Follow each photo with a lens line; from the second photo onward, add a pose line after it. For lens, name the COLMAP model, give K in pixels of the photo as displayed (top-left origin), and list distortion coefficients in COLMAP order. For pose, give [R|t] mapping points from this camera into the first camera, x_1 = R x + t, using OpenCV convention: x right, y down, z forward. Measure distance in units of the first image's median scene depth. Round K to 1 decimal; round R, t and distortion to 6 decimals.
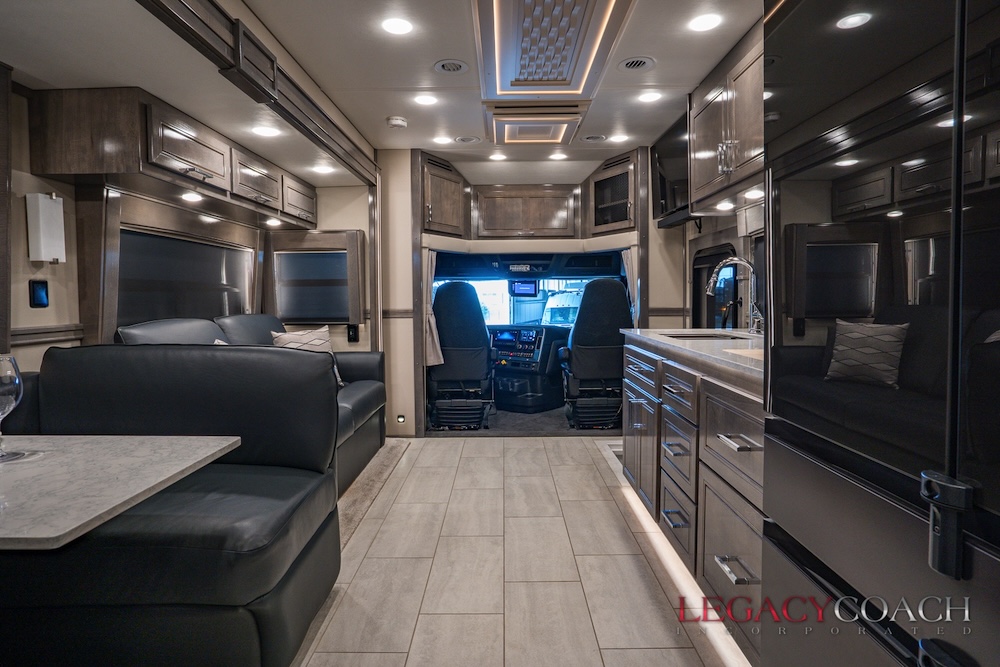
lens RADIAL K [[523.3, 0, 499.3], [0, 523.3, 302.8], [0, 0, 1]] dist [-0.052156, 0.033021]
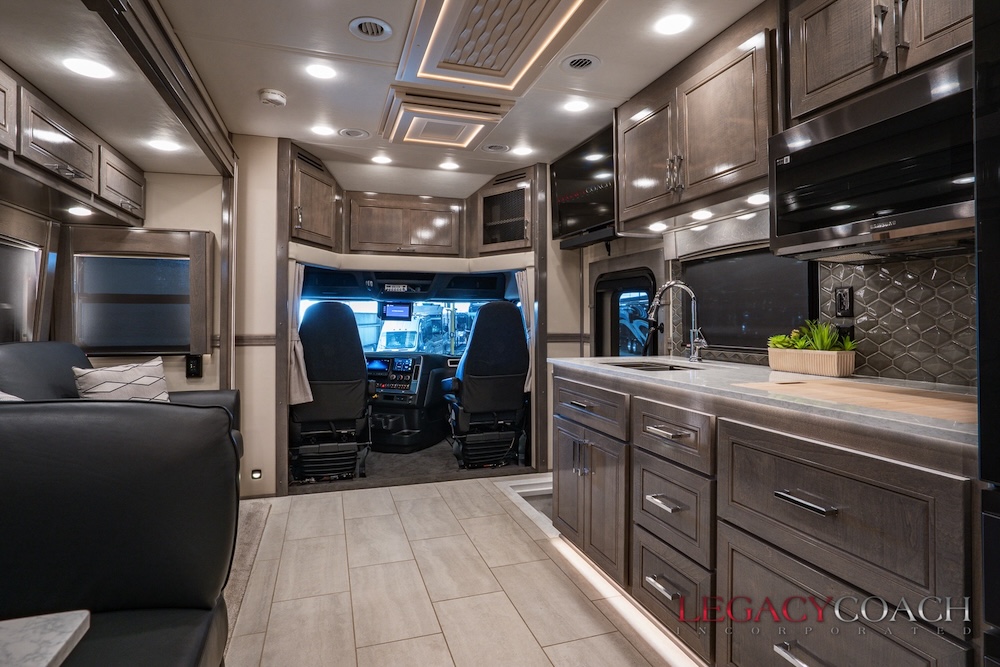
lens RADIAL K [[523.3, 0, 499.3], [0, 523.3, 302.8], [0, 0, 1]] dist [-0.052156, 0.033021]
pose [[0.947199, 0.020402, 0.319996, -0.102966], [-0.005655, 0.998881, -0.046948, -0.001188], [-0.320596, 0.042659, 0.946255, 0.144557]]
